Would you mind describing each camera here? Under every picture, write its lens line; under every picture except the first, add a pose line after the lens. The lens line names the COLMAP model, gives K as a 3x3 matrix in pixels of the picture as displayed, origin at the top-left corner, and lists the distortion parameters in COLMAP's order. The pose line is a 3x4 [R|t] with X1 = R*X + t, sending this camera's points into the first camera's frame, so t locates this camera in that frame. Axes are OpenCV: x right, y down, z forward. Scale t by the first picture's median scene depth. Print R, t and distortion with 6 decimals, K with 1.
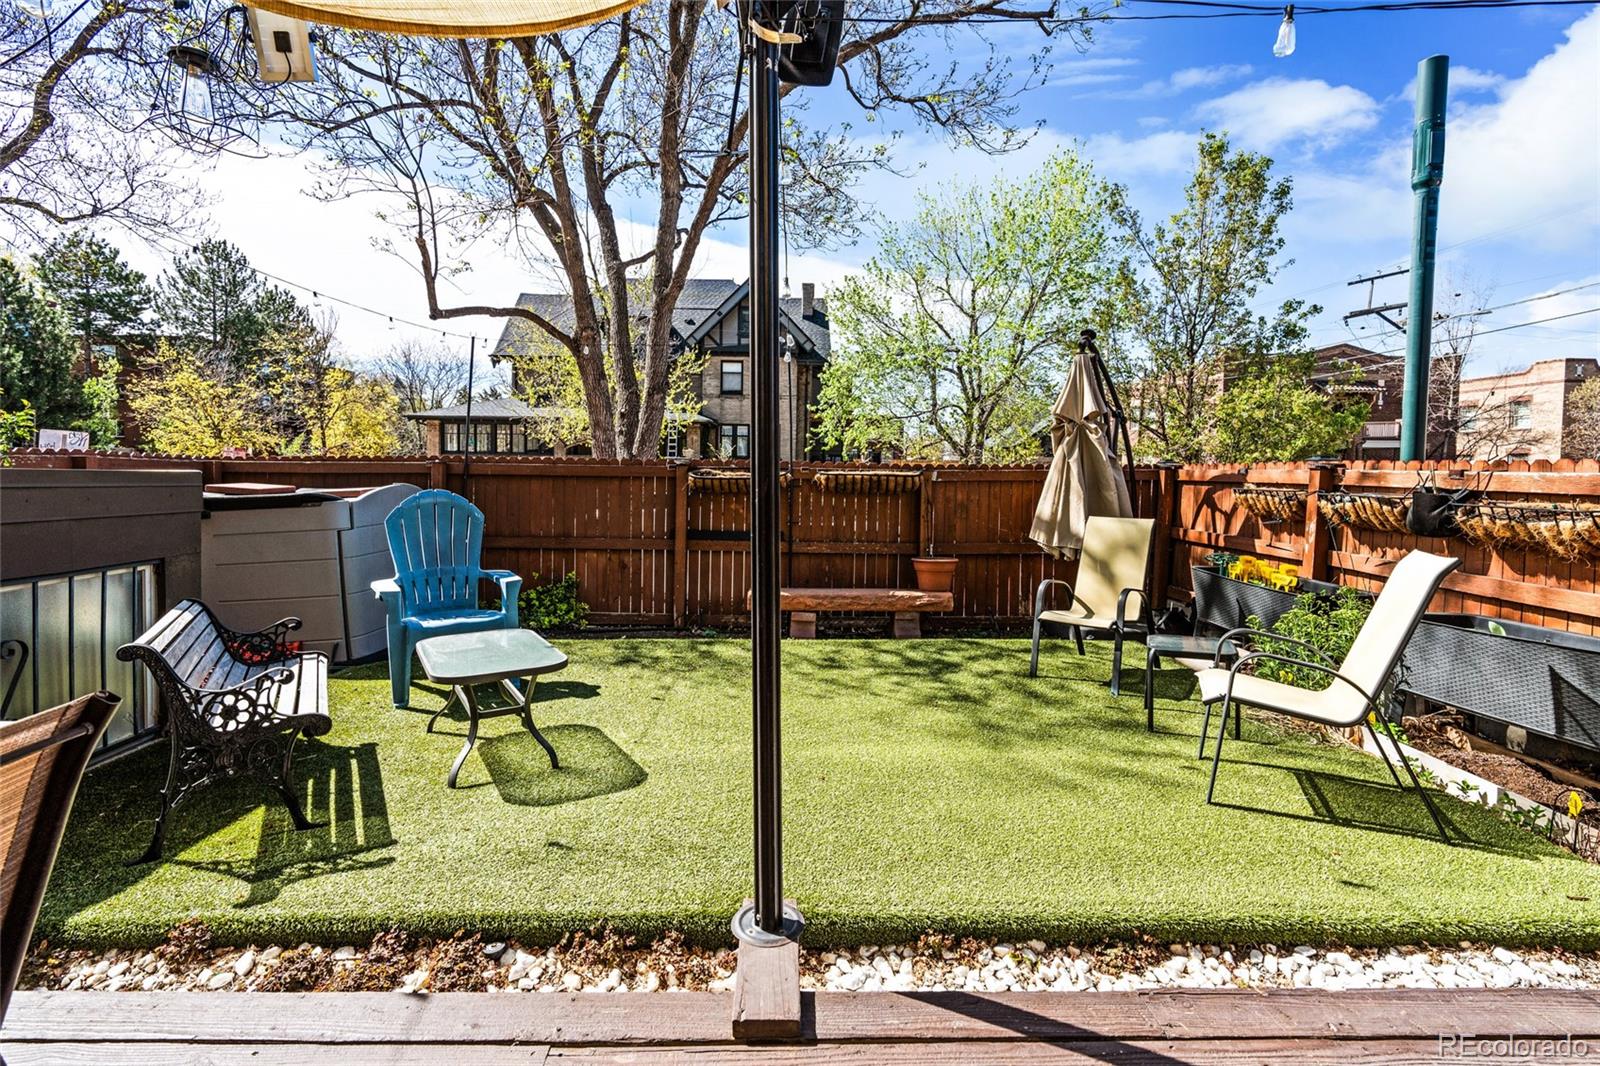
lens RADIAL K [[726.2, 0, 798.5], [0, 726.2, 498.7], [0, 0, 1]] dist [-0.008627, 0.003811]
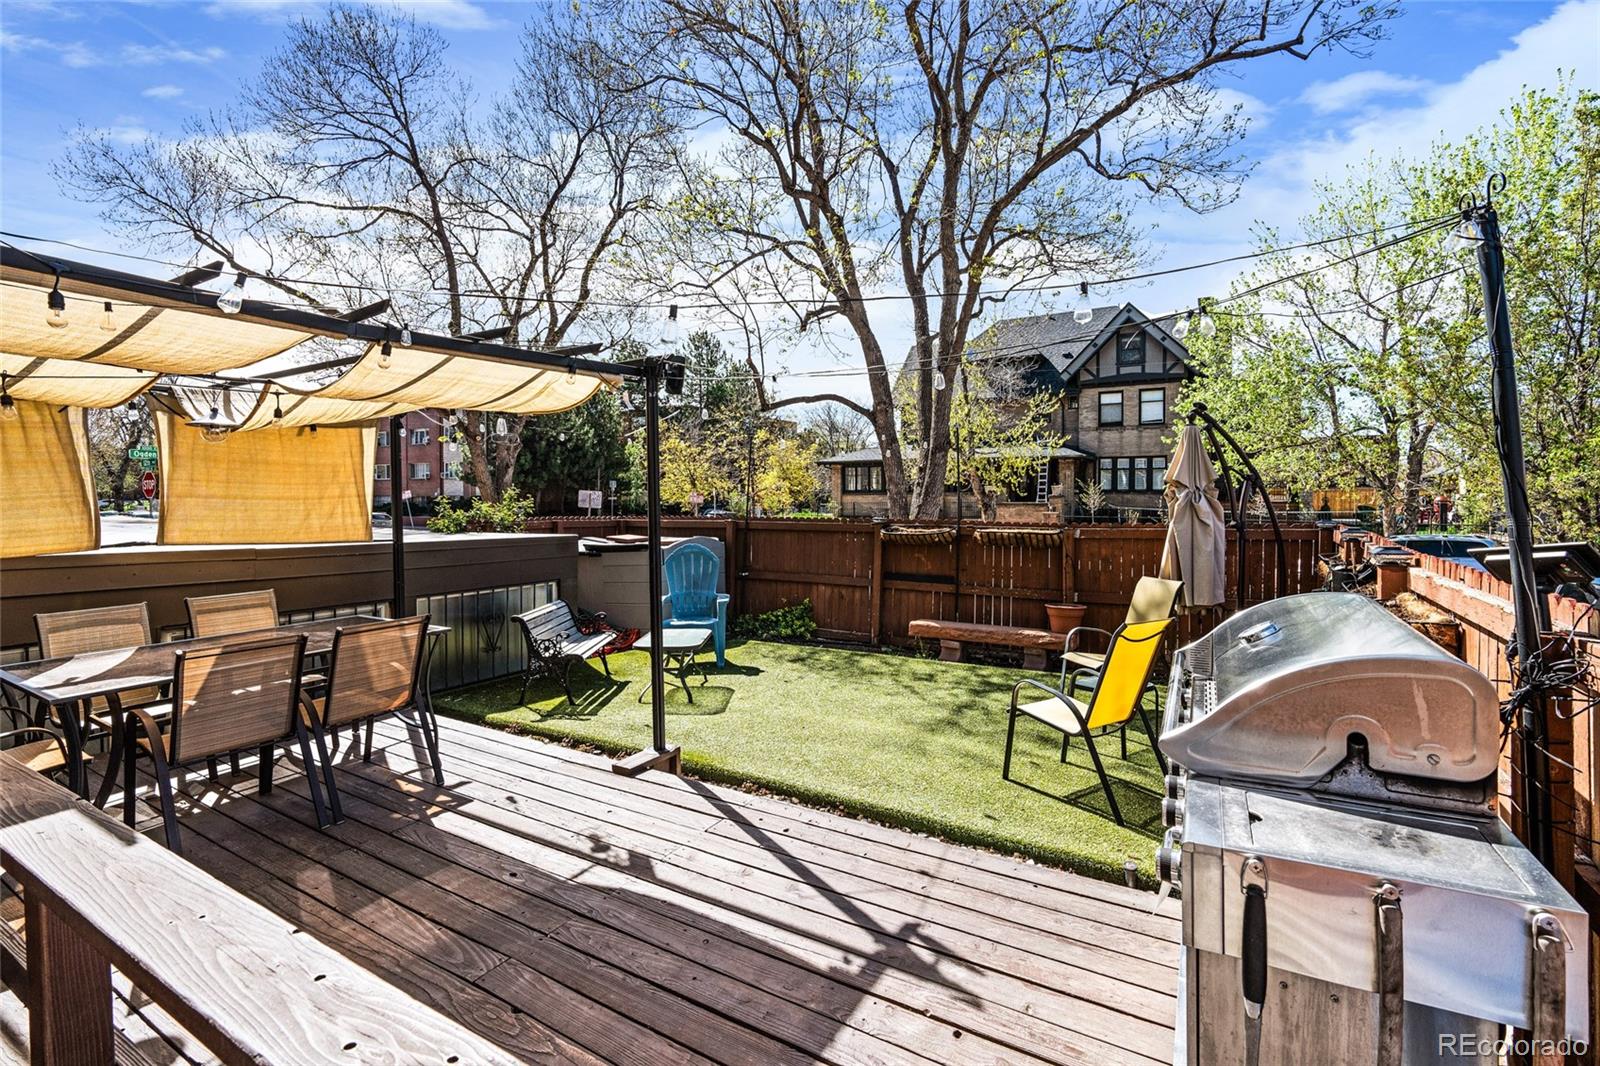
lens RADIAL K [[726.2, 0, 802.1], [0, 726.2, 524.3], [0, 0, 1]] dist [-0.008627, 0.003811]
pose [[0.850201, 0.005951, -0.526425, 0.201399], [-0.009302, 0.999950, -0.003719, -0.018150], [0.526376, 0.008059, 0.850214, -0.098101]]
